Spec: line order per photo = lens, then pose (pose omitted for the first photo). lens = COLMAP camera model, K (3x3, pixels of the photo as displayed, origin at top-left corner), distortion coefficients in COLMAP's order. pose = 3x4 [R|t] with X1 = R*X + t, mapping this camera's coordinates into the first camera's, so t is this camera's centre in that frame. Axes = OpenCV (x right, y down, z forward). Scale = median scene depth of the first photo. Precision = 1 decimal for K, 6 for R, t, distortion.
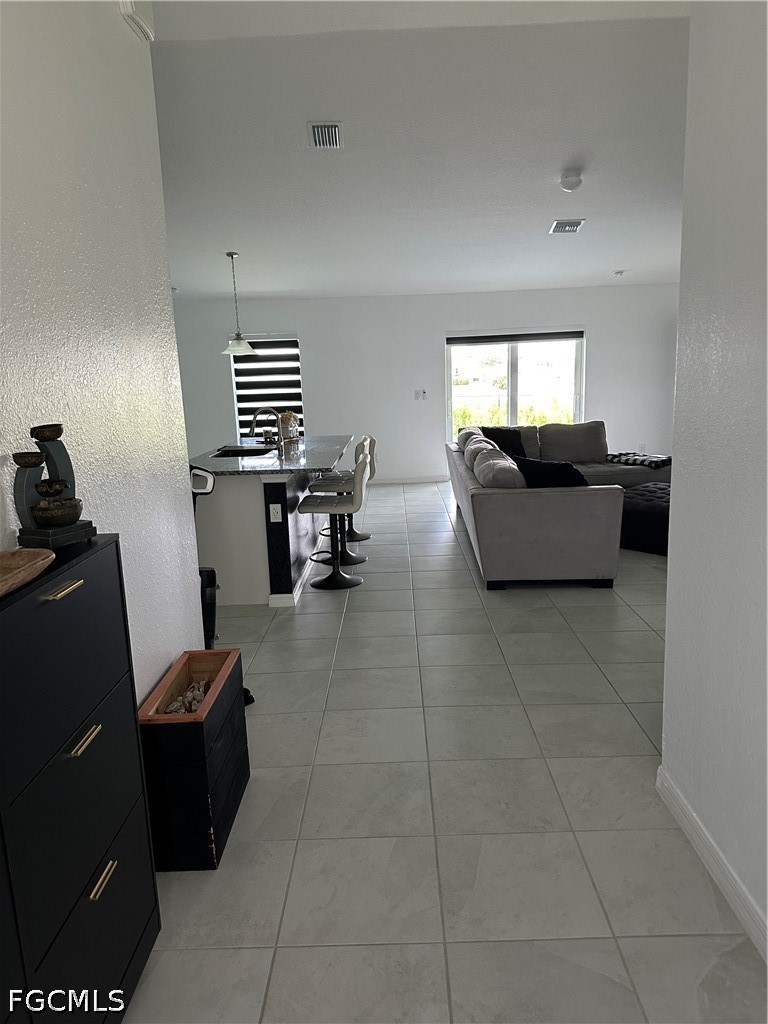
lens RADIAL K [[730.6, 0, 392.9], [0, 730.6, 518.0], [0, 0, 1]] dist [0.100742, -0.112045]
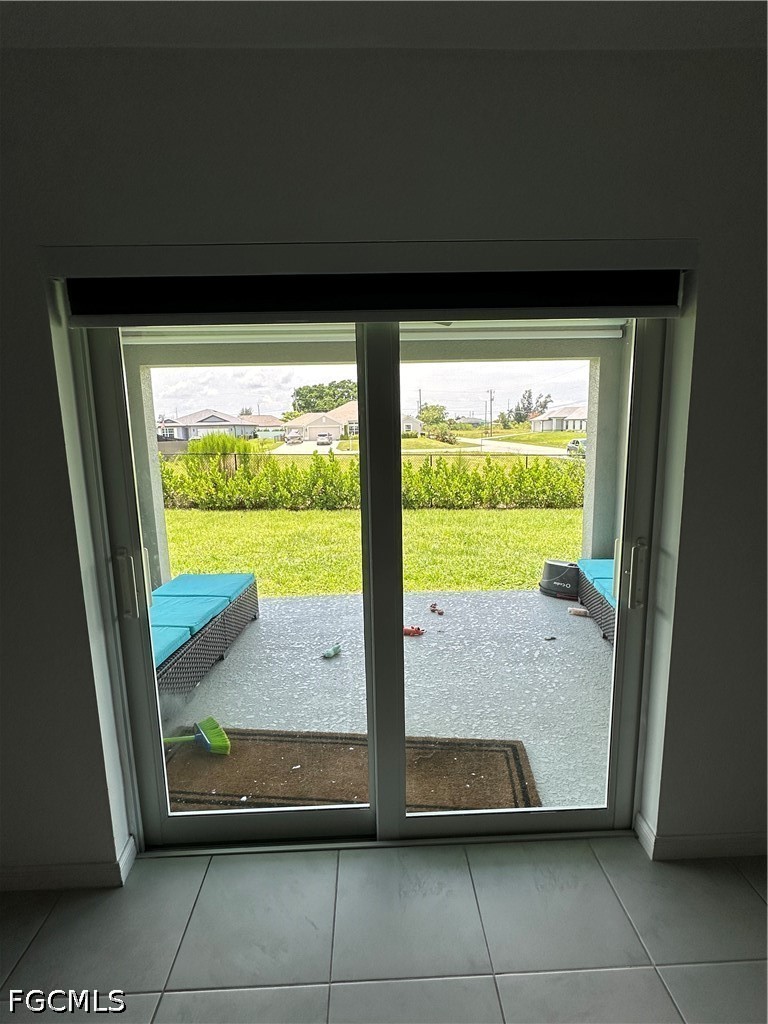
lens RADIAL K [[512.5, 0, 384.7], [0, 512.5, 511.9], [0, 0, 1]] dist [-0.004834, 0.000835]
pose [[0.999494, -0.001104, 0.031787, 0.193304], [0.002202, 0.999402, -0.034521, -0.211273], [-0.031729, 0.034574, 0.998898, 1.037535]]
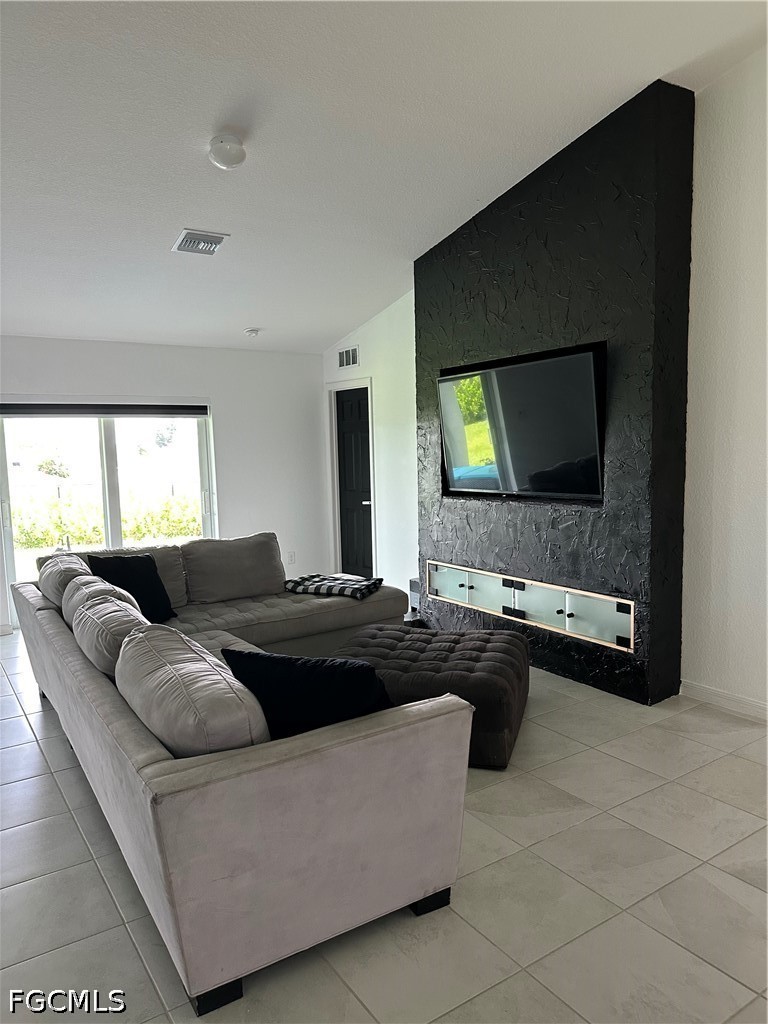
lens RADIAL K [[730.6, 0, 392.9], [0, 730.6, 518.0], [0, 0, 1]] dist [0.100742, -0.112045]
pose [[0.834434, -0.046318, 0.549158, 0.005779], [0.107285, 0.991051, -0.079428, -0.079364], [-0.540565, 0.125194, 0.831935, 0.376244]]
